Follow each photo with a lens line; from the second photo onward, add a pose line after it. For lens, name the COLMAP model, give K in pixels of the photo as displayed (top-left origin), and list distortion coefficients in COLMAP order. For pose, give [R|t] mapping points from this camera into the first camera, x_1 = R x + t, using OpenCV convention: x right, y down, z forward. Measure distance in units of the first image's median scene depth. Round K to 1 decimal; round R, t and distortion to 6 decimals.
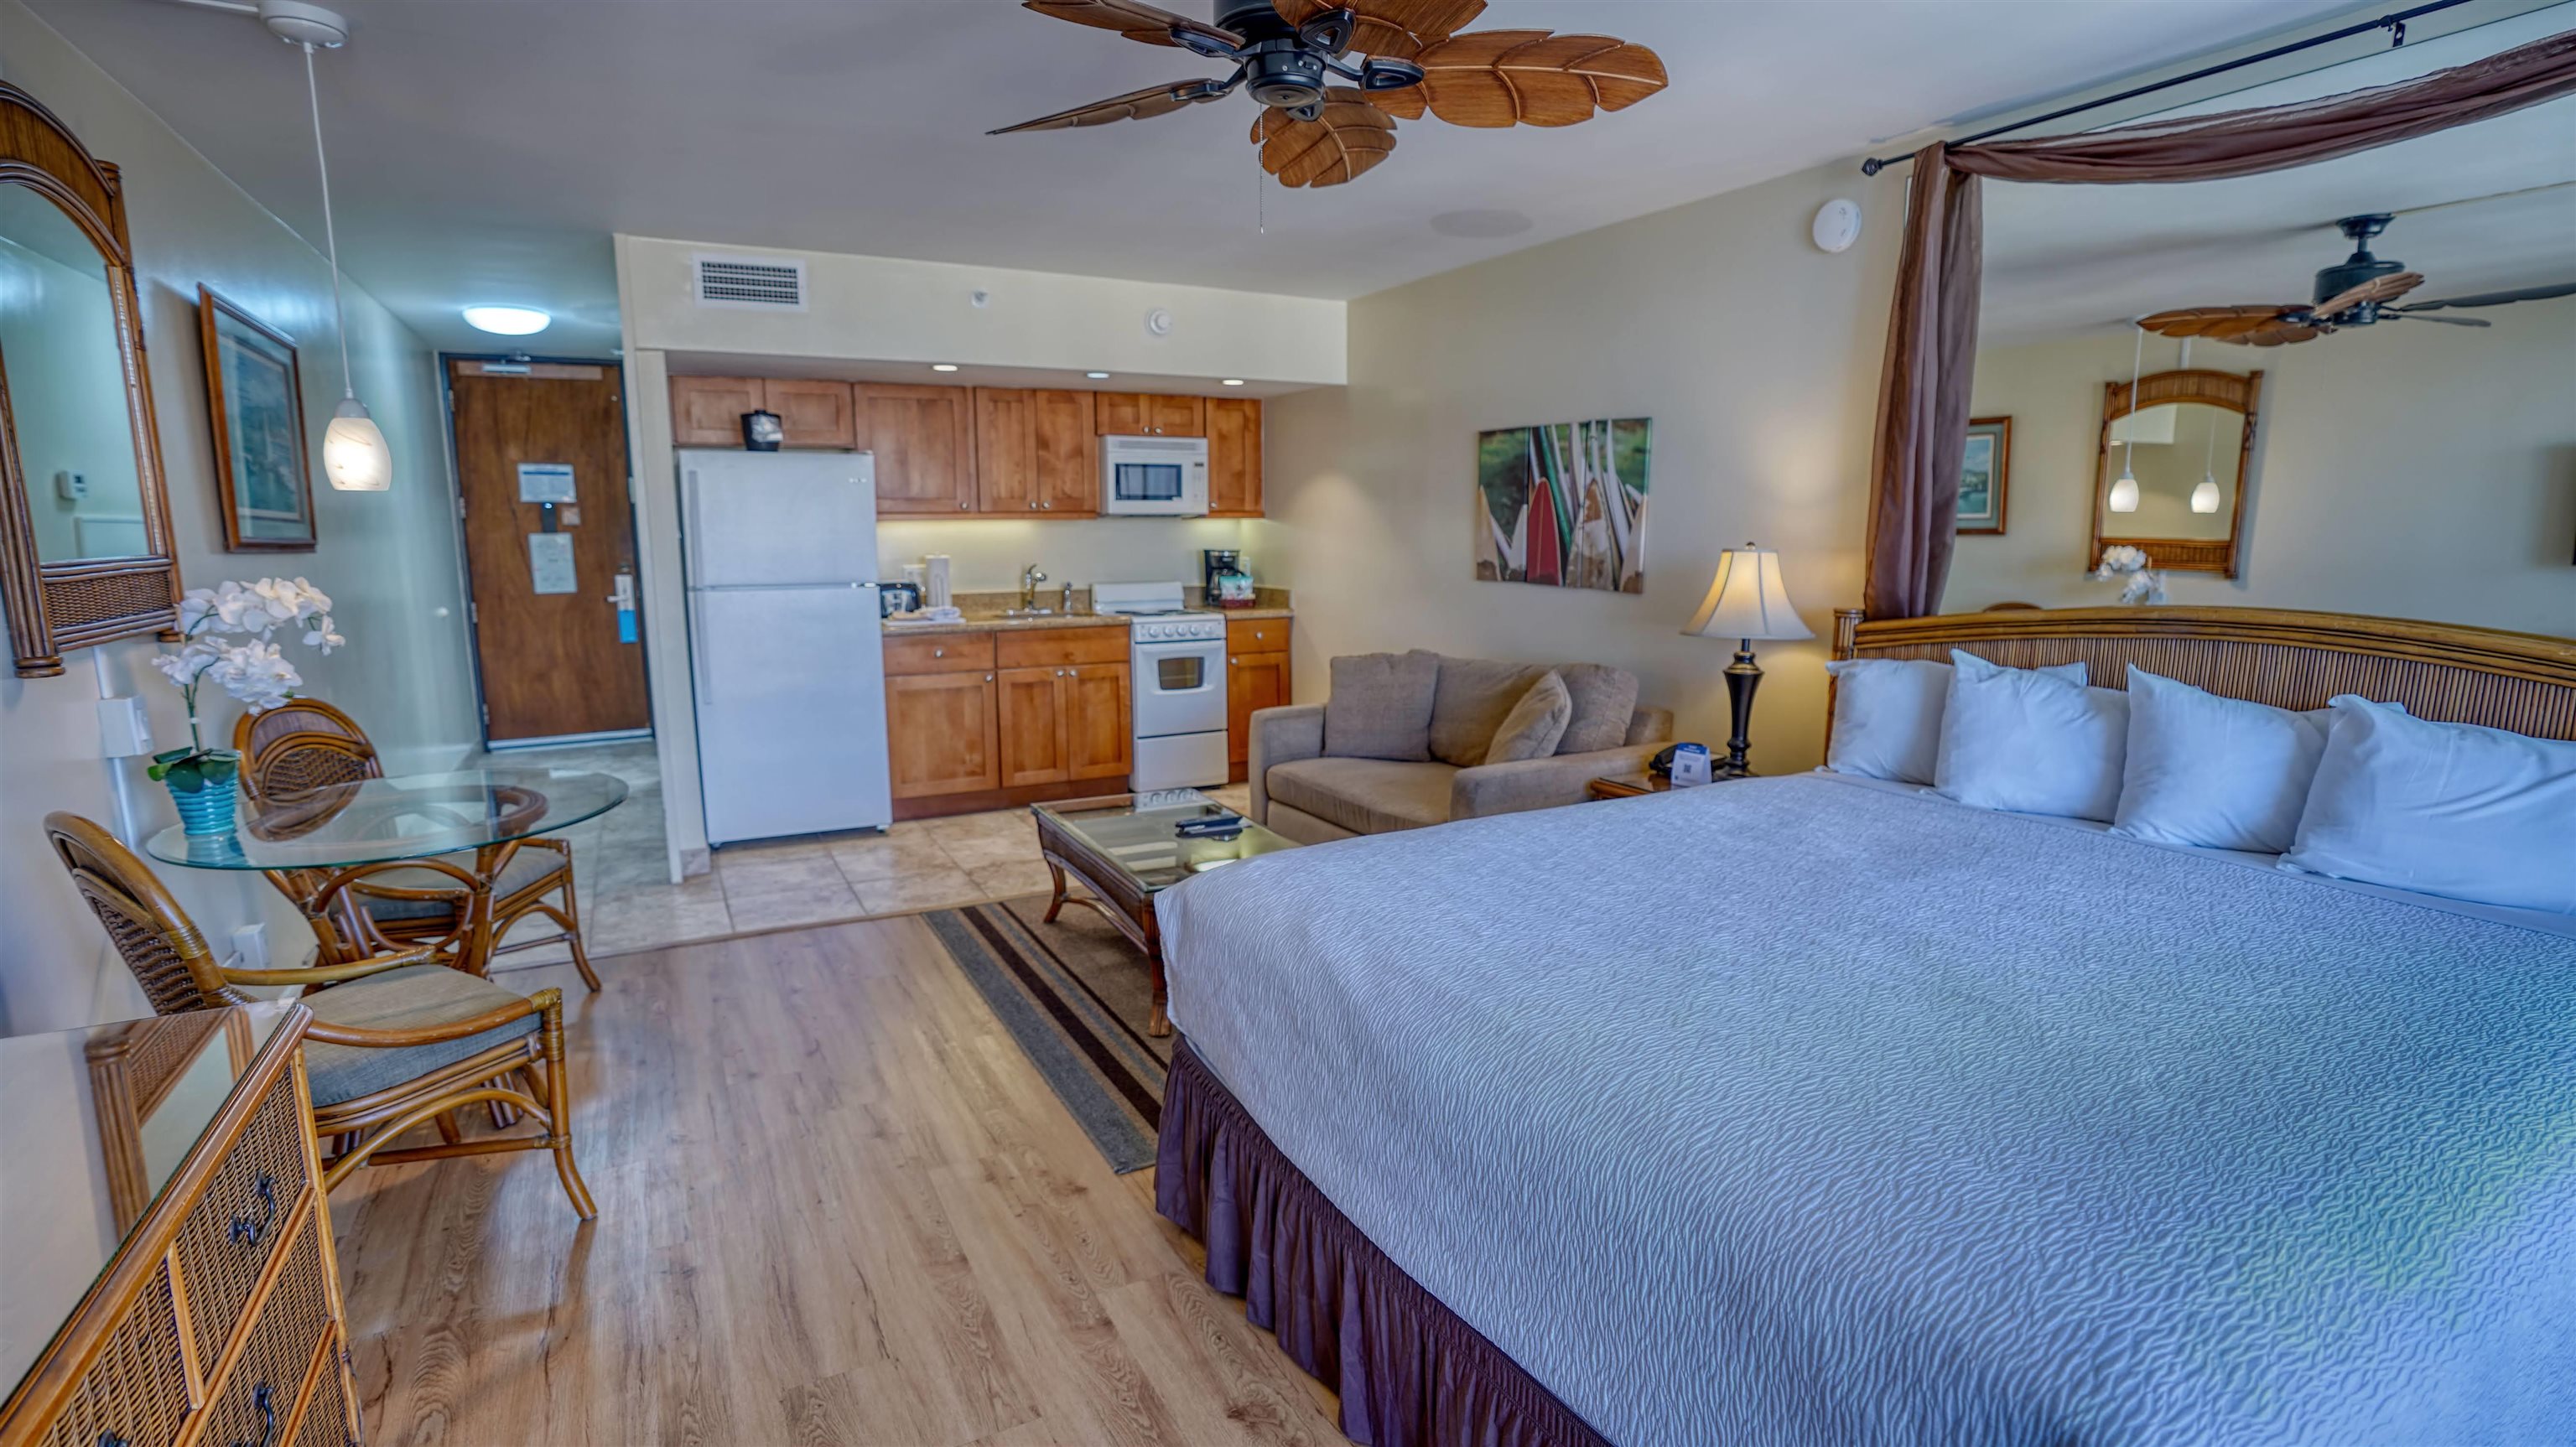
lens RADIAL K [[1201.6, 0, 1291.3], [0, 1201.6, 725.5], [0, 0, 1]] dist [-0.068412, 0.026538]
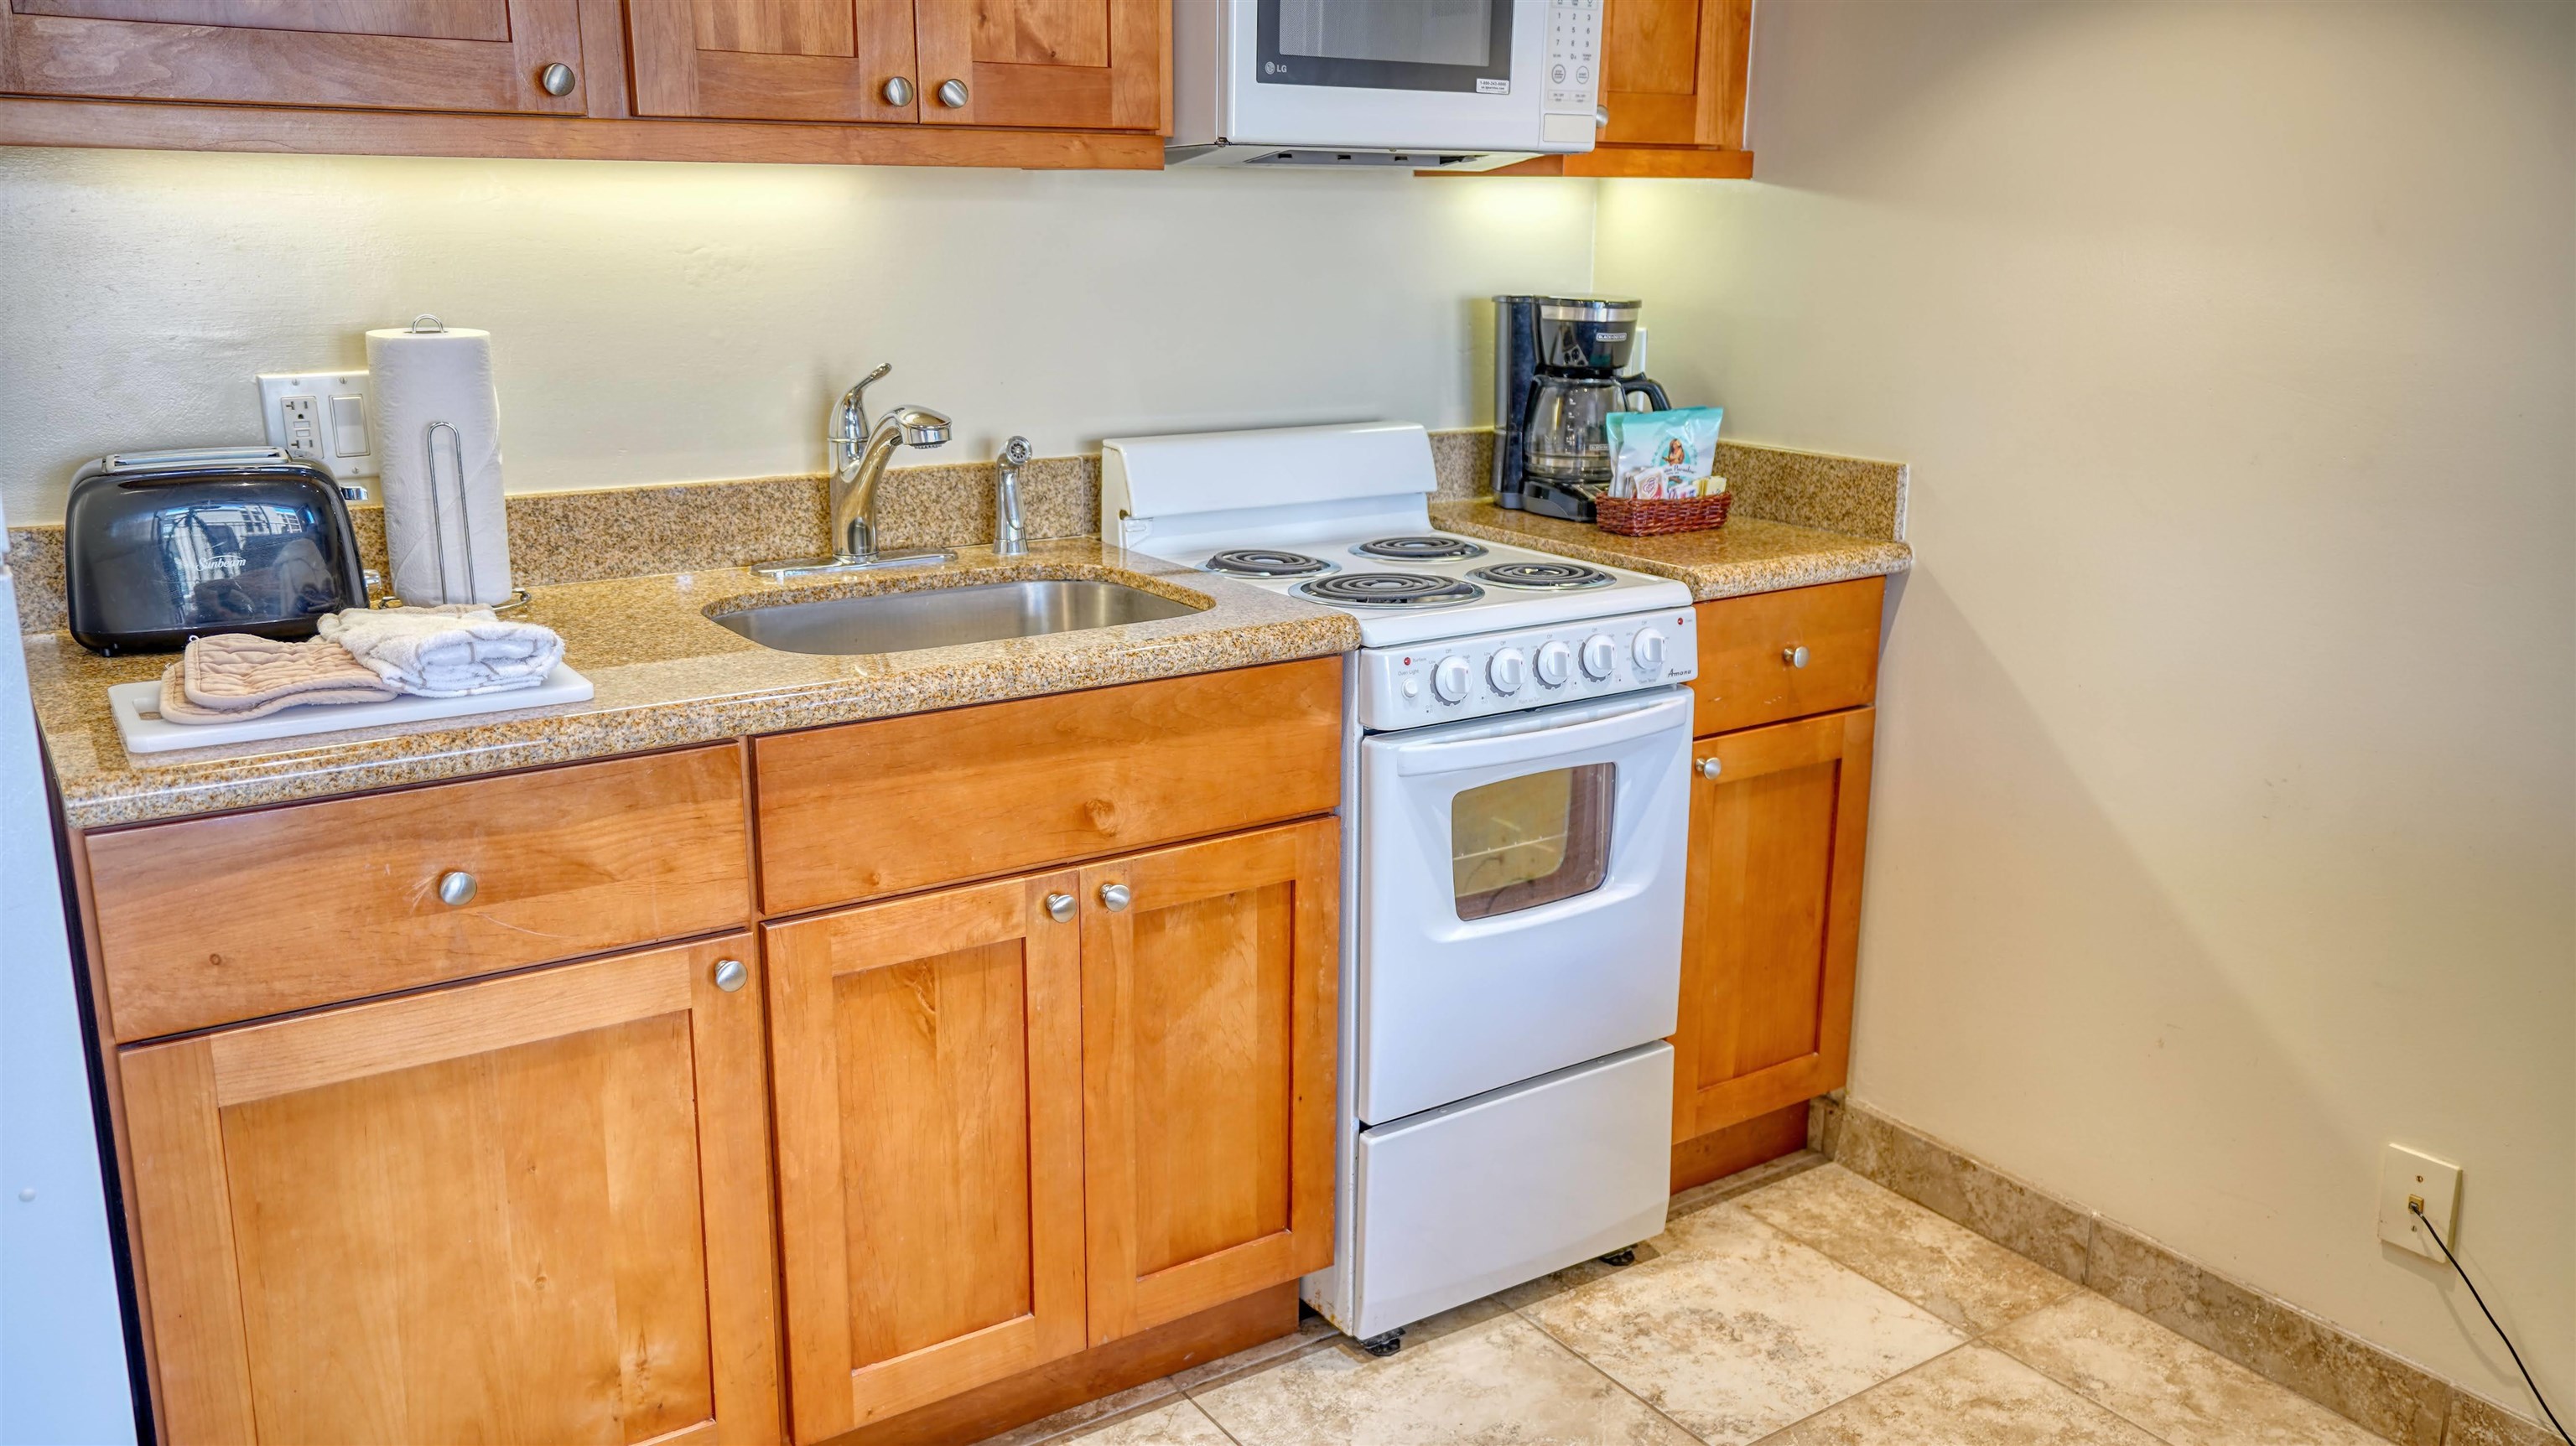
lens RADIAL K [[2036.2, 0, 1303.8], [0, 2036.2, 728.8], [0, 0, 1]] dist [0.019497, -0.000591]
pose [[0.995266, -0.014553, 0.096094, -0.185609], [0.006095, 0.996126, 0.087727, -0.106824], [-0.096998, -0.086726, 0.991499, 0.645577]]
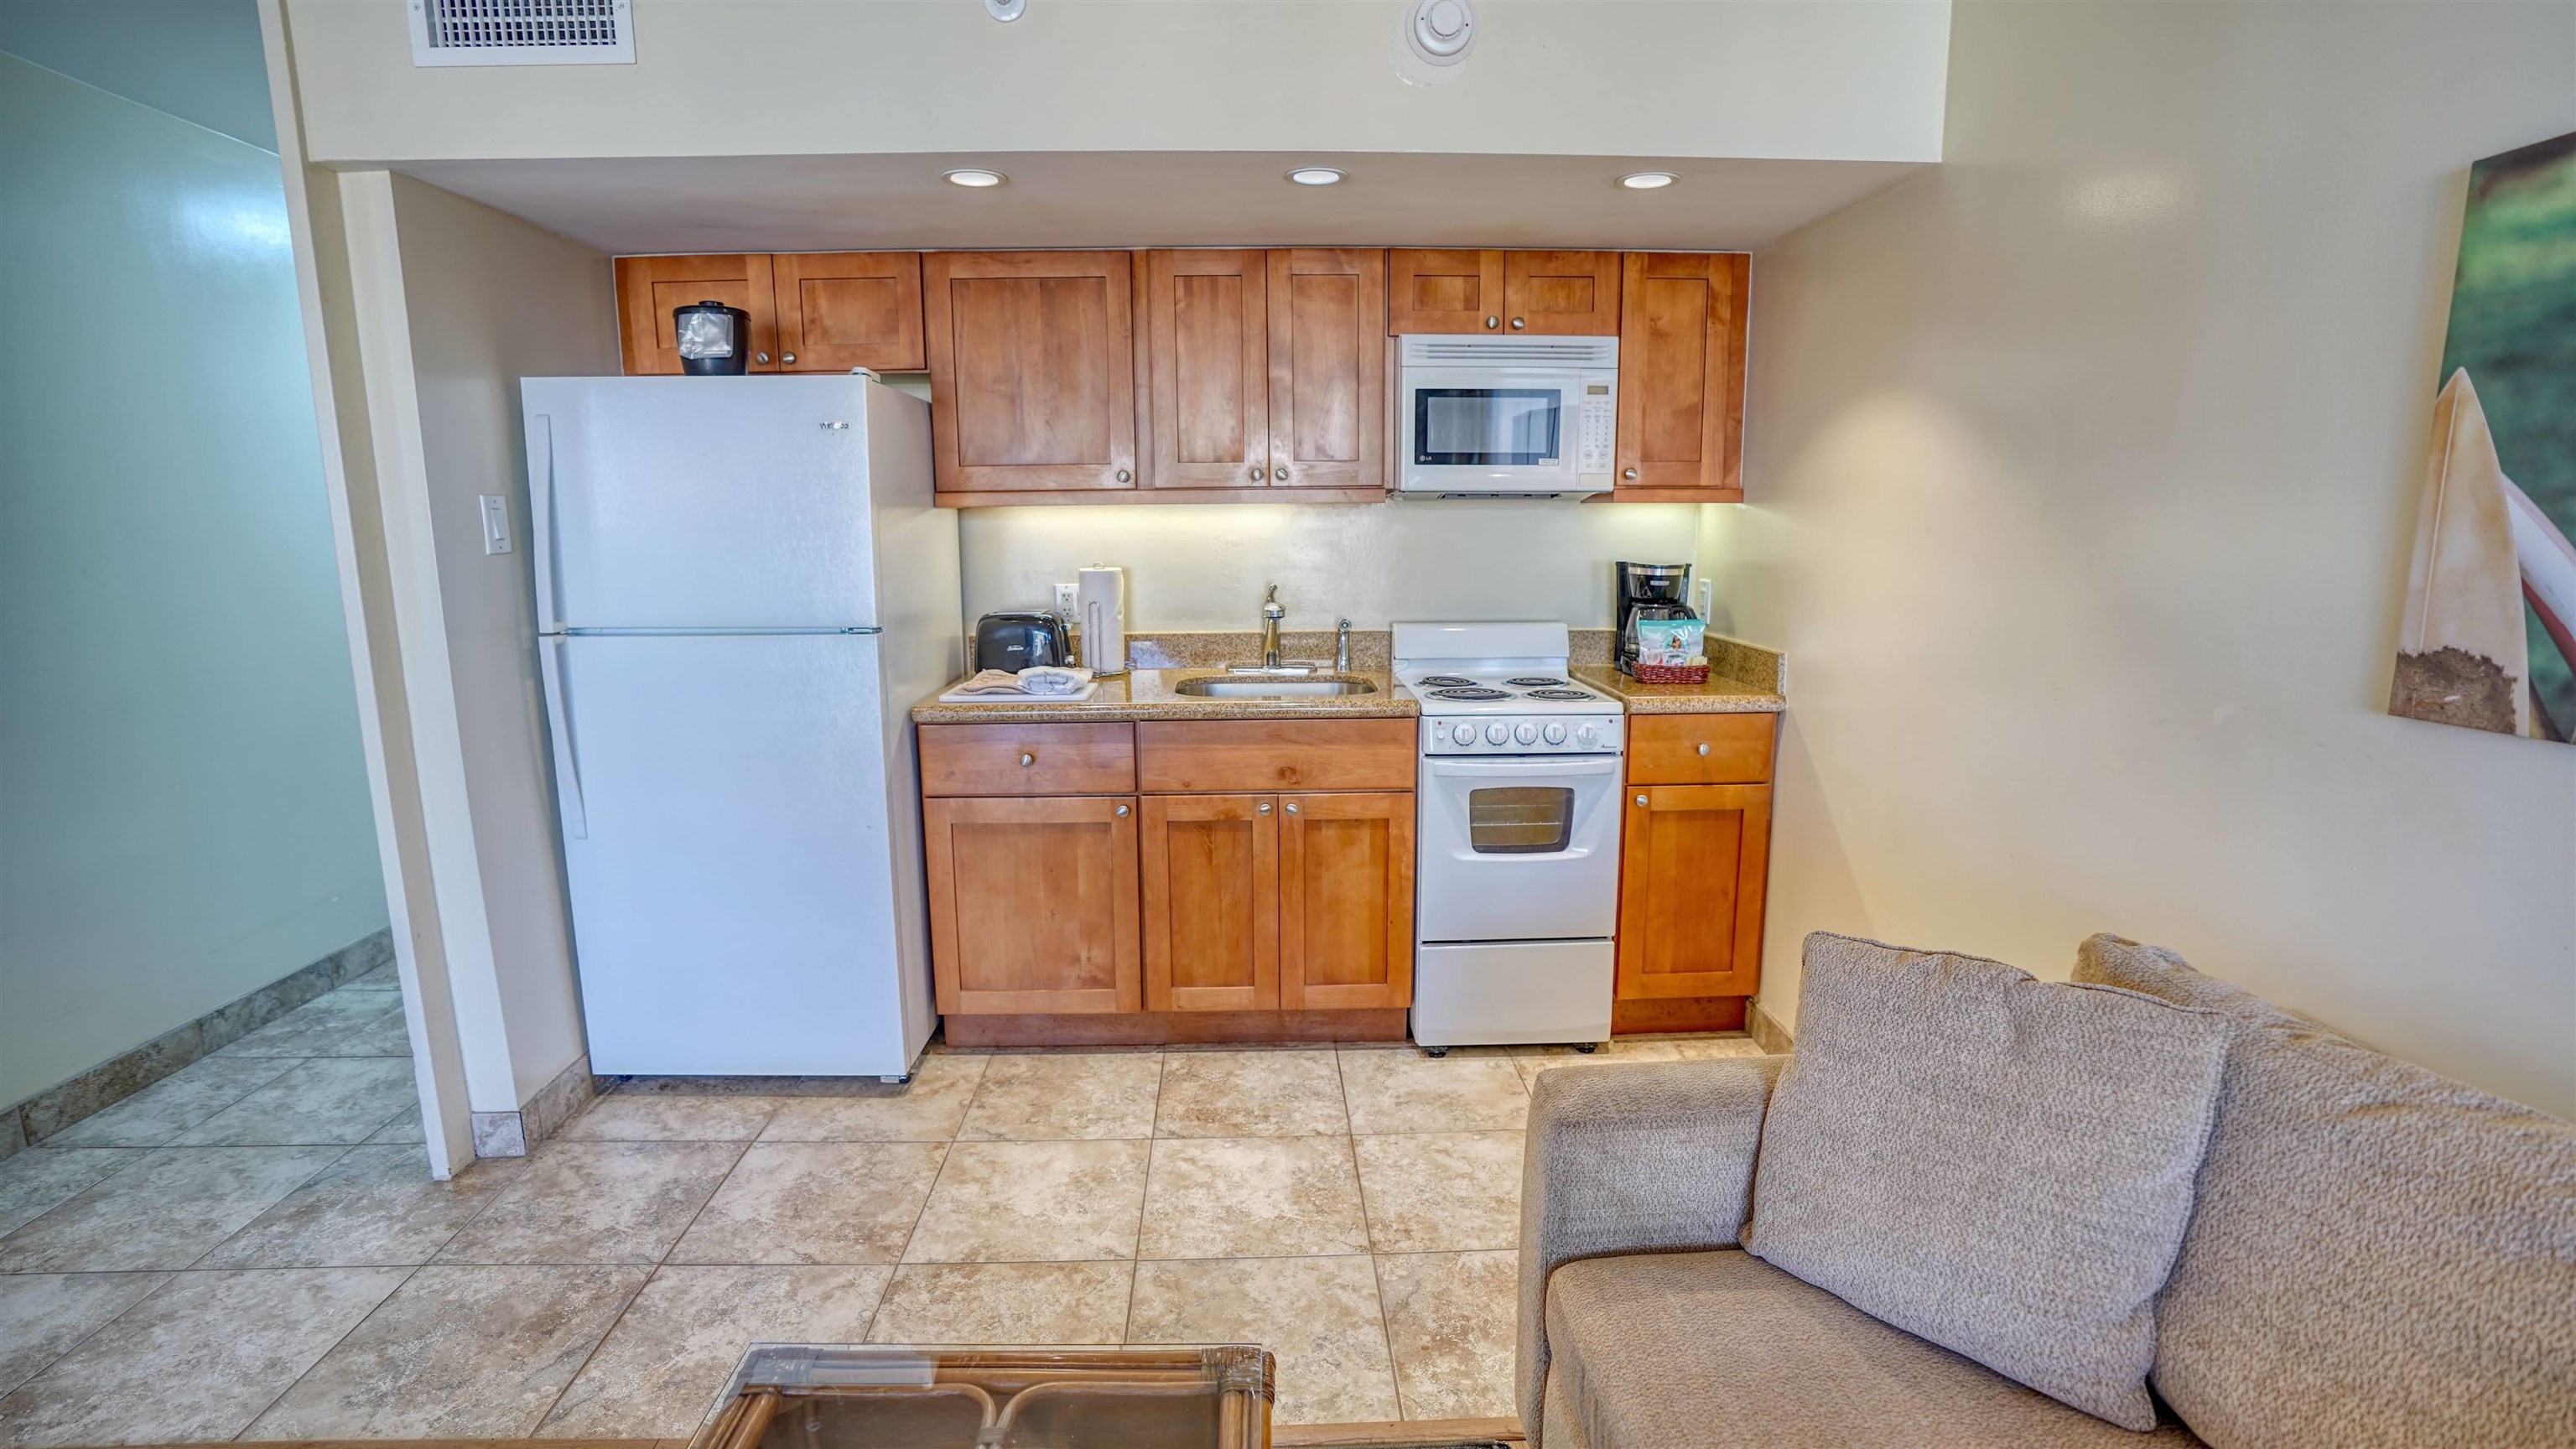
lens RADIAL K [[1201.8, 0, 1291.3], [0, 1201.8, 732.5], [0, 0, 1]] dist [-0.068412, 0.026538]
pose [[0.894688, 0.077312, -0.439950, 0.037810], [-0.071011, 0.997000, 0.030793, -0.092364], [0.441011, 0.003691, 0.897494, 0.555236]]
